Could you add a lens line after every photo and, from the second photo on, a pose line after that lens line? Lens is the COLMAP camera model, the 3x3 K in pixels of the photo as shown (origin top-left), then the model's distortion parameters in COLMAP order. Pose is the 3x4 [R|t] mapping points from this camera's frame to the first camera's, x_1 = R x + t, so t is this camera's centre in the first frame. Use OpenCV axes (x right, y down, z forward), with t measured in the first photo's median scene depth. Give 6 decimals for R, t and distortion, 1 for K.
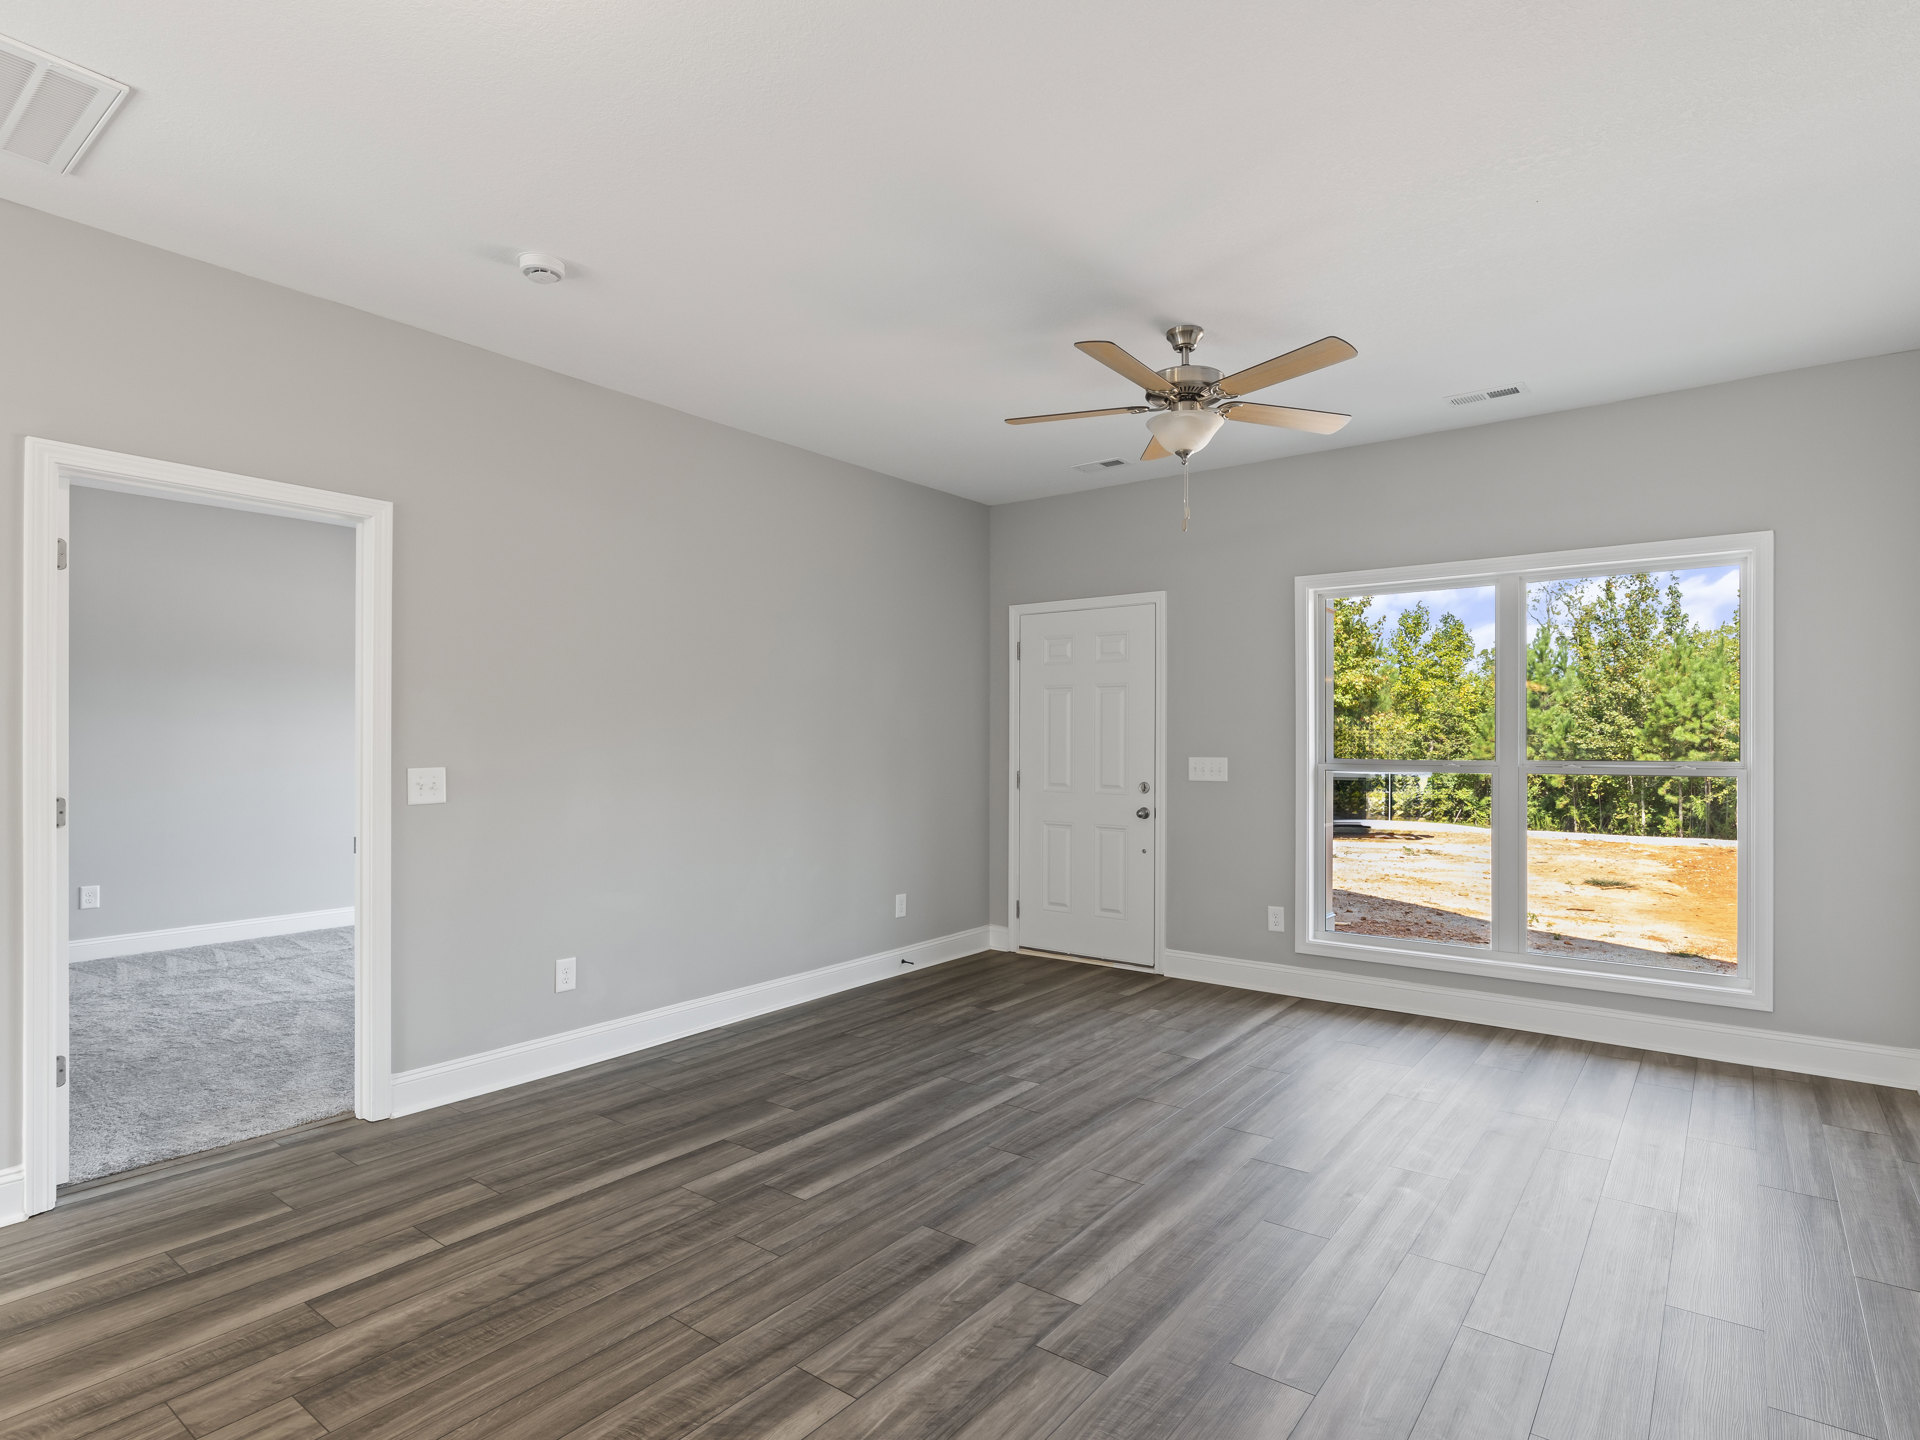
lens RADIAL K [[1027.8, 0, 959.6], [0, 1027.8, 743.9], [0, 0, 1]] dist [0.002276, -0.000711]
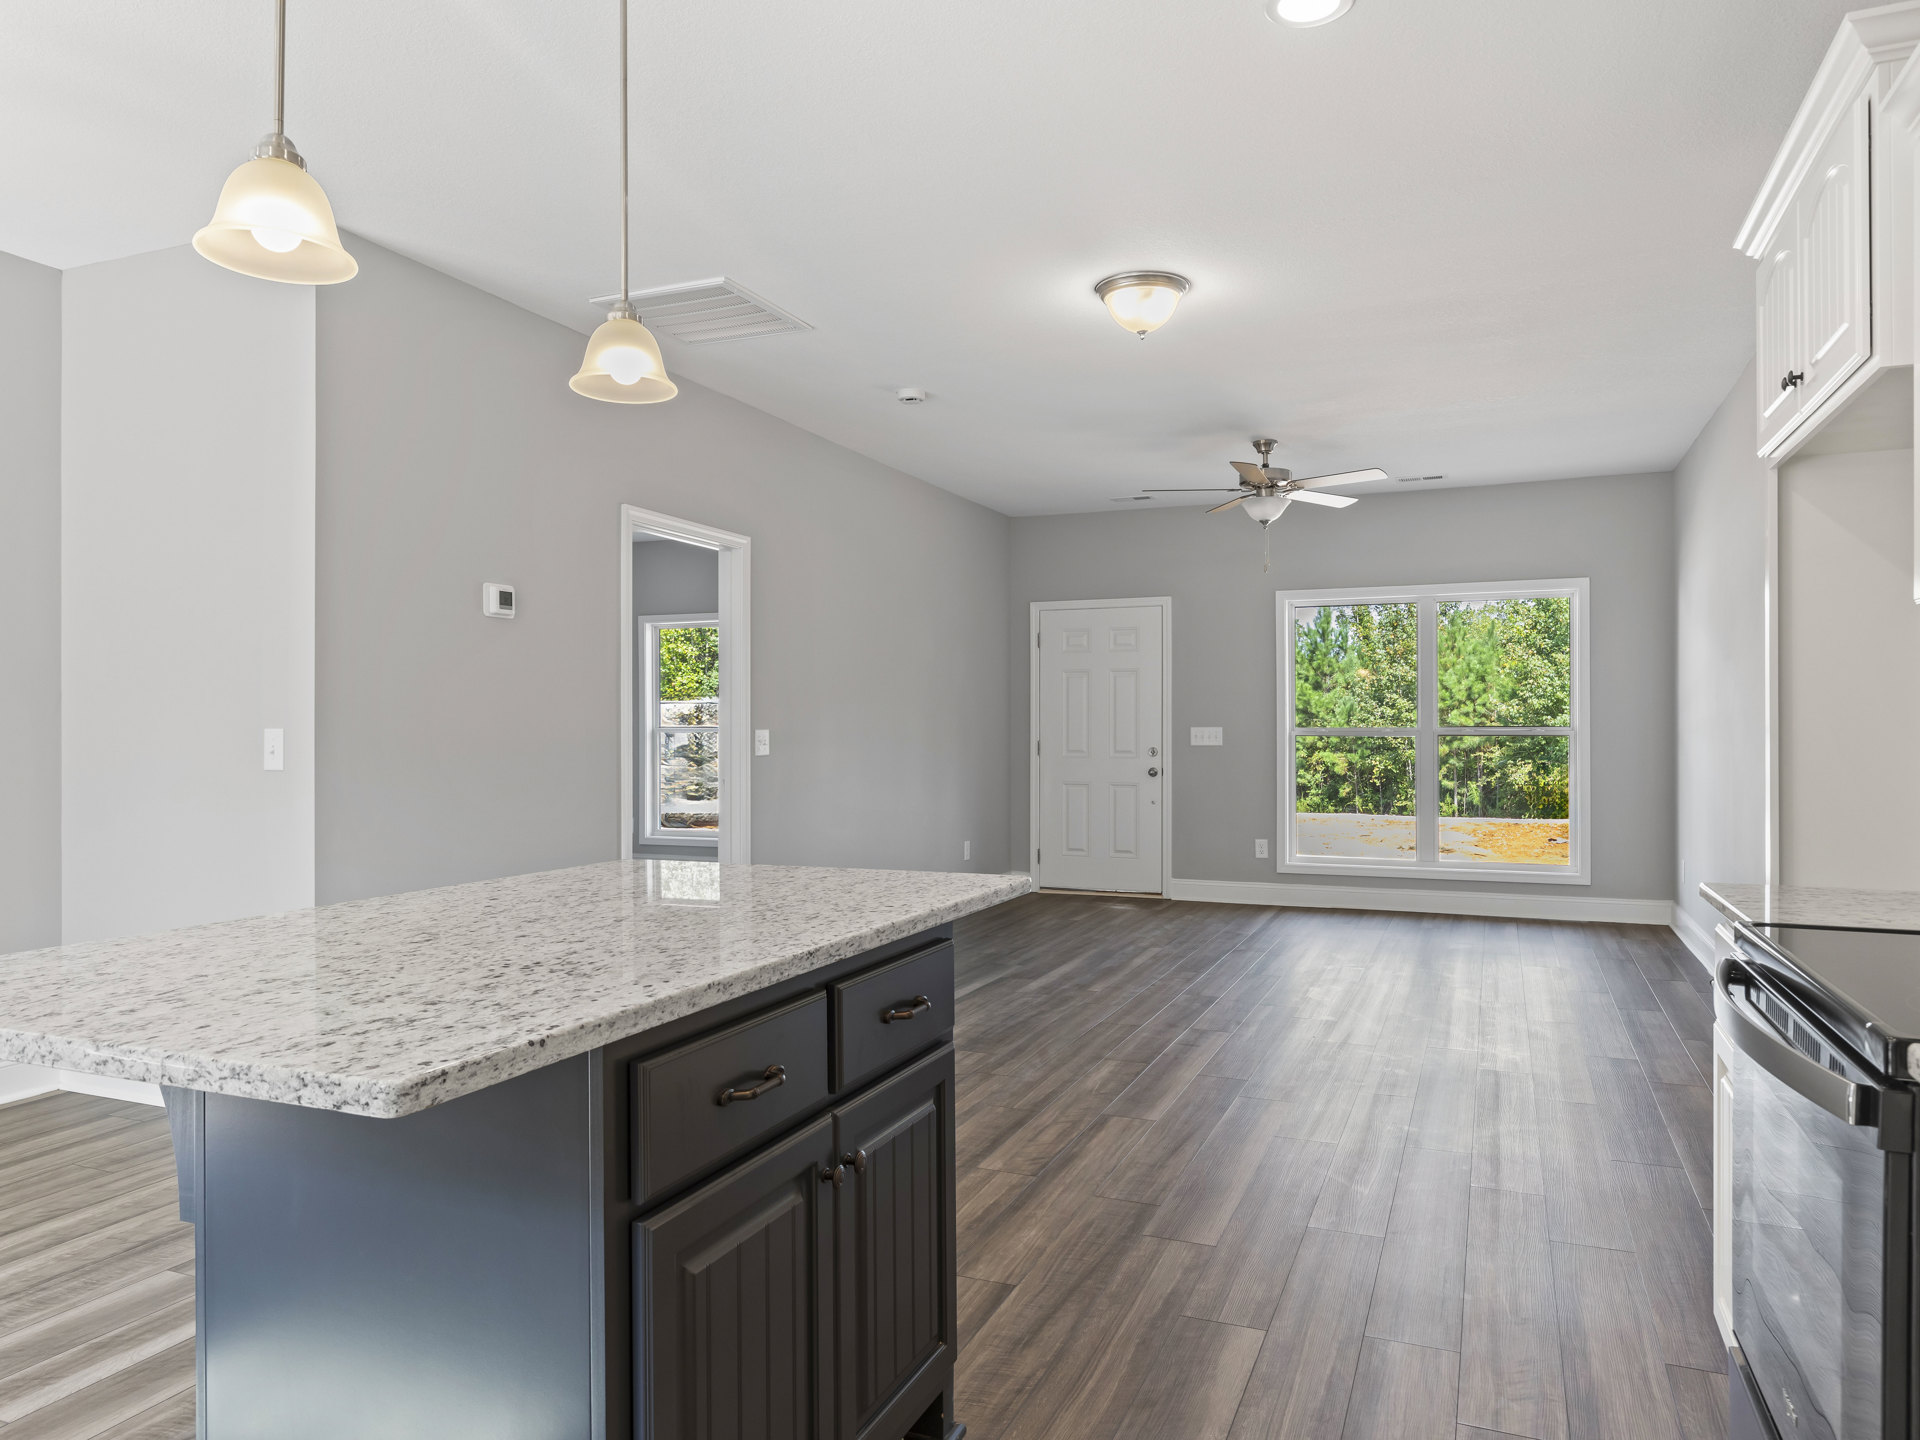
lens RADIAL K [[1242.2, 0, 967.4], [0, 1242.2, 722.4], [0, 0, 1]] dist [-0.001259, 0.000024]
pose [[0.970768, -0.001454, 0.240014, -0.421861], [0.003151, 0.999973, -0.006689, 0.016590], [-0.239998, 0.007250, 0.970746, -0.439284]]
